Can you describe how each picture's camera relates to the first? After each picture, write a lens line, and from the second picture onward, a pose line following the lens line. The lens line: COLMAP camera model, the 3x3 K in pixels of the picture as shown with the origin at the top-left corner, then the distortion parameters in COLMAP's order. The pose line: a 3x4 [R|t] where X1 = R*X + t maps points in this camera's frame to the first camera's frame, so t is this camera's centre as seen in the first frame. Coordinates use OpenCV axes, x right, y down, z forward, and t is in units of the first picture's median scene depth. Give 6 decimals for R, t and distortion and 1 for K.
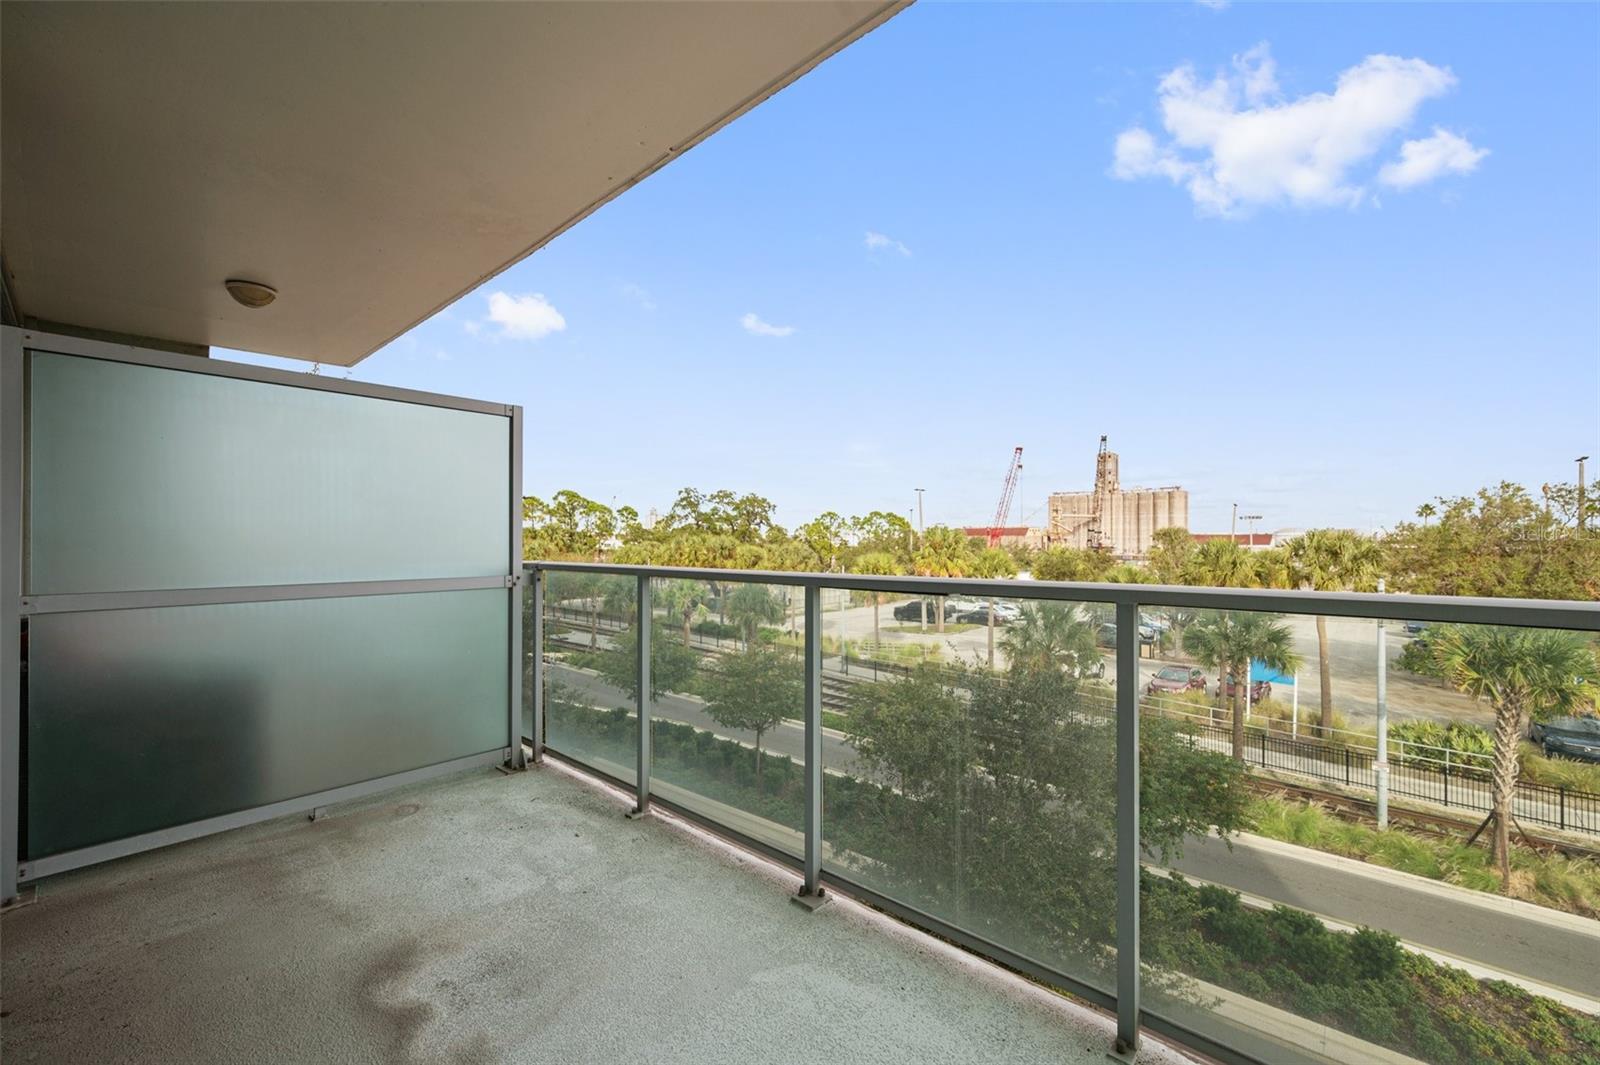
lens RADIAL K [[638.9, 0, 808.2], [0, 638.9, 534.3], [0, 0, 1]] dist [-0.001339, -0.000012]
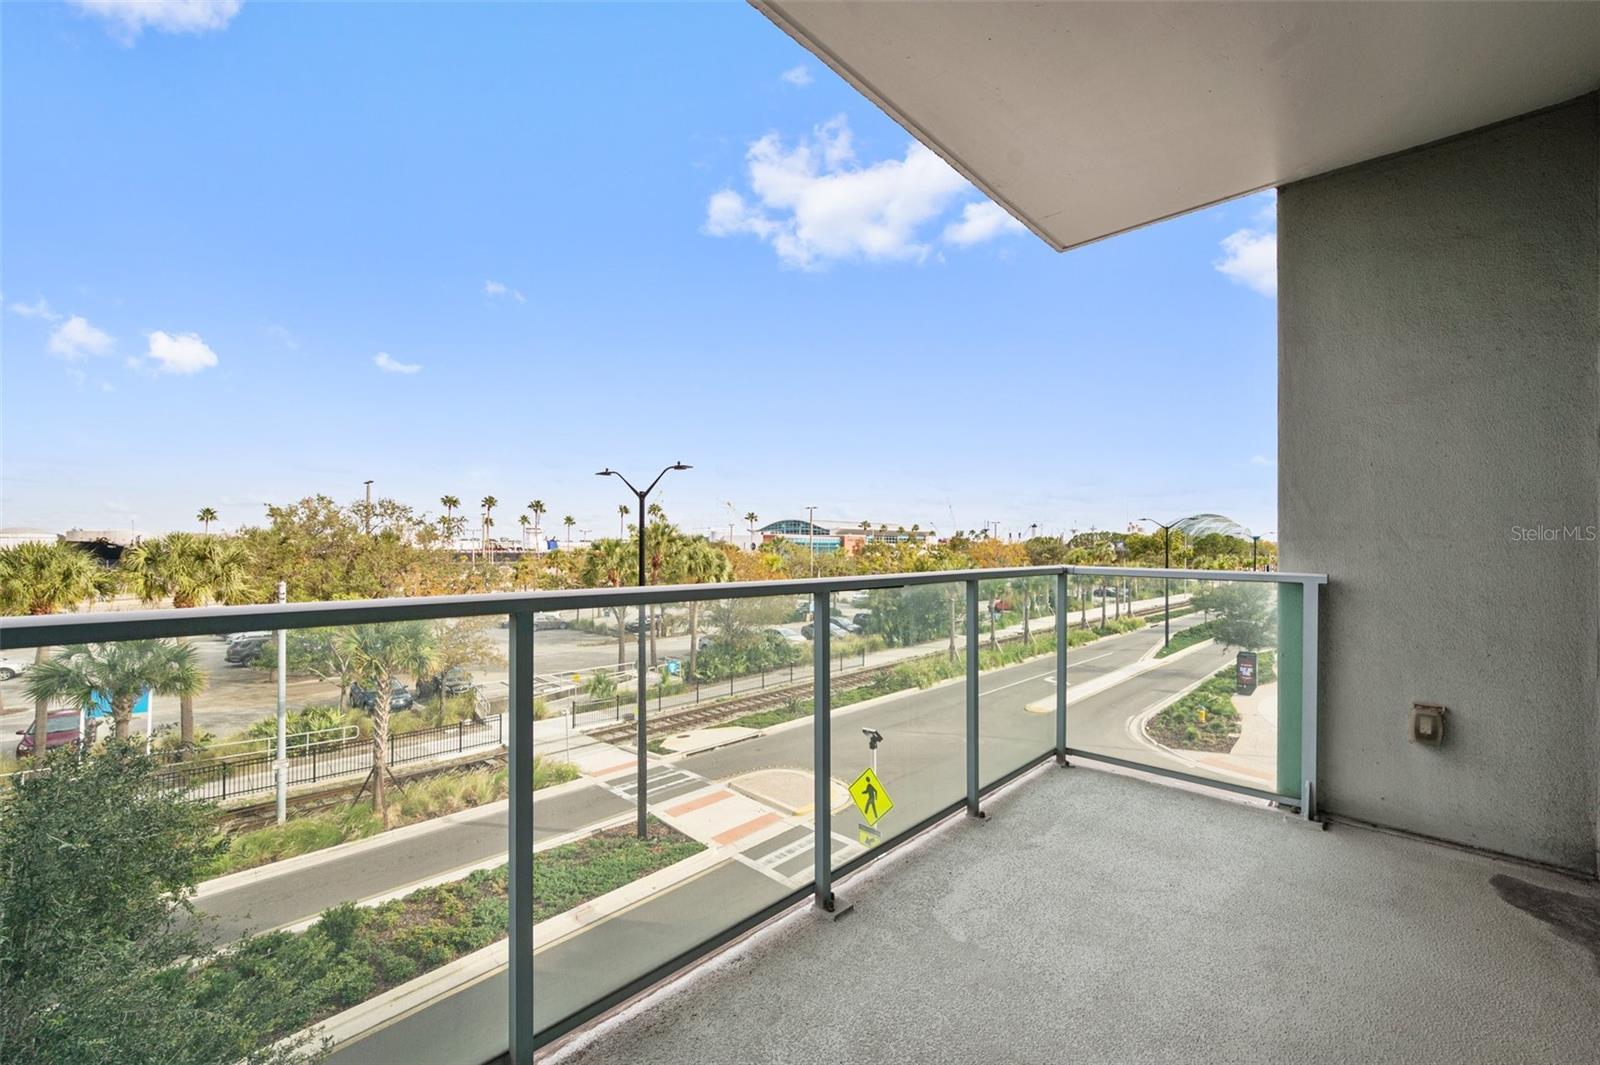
lens RADIAL K [[634.7, 0, 818.1], [0, 634.7, 538.7], [0, 0, 1]] dist [-0.002500, -0.000144]
pose [[0.034316, 0.012999, 0.999326, -0.115376], [-0.013654, 0.999828, -0.012537, 0.001369], [-0.999318, -0.013215, 0.034488, 0.116680]]
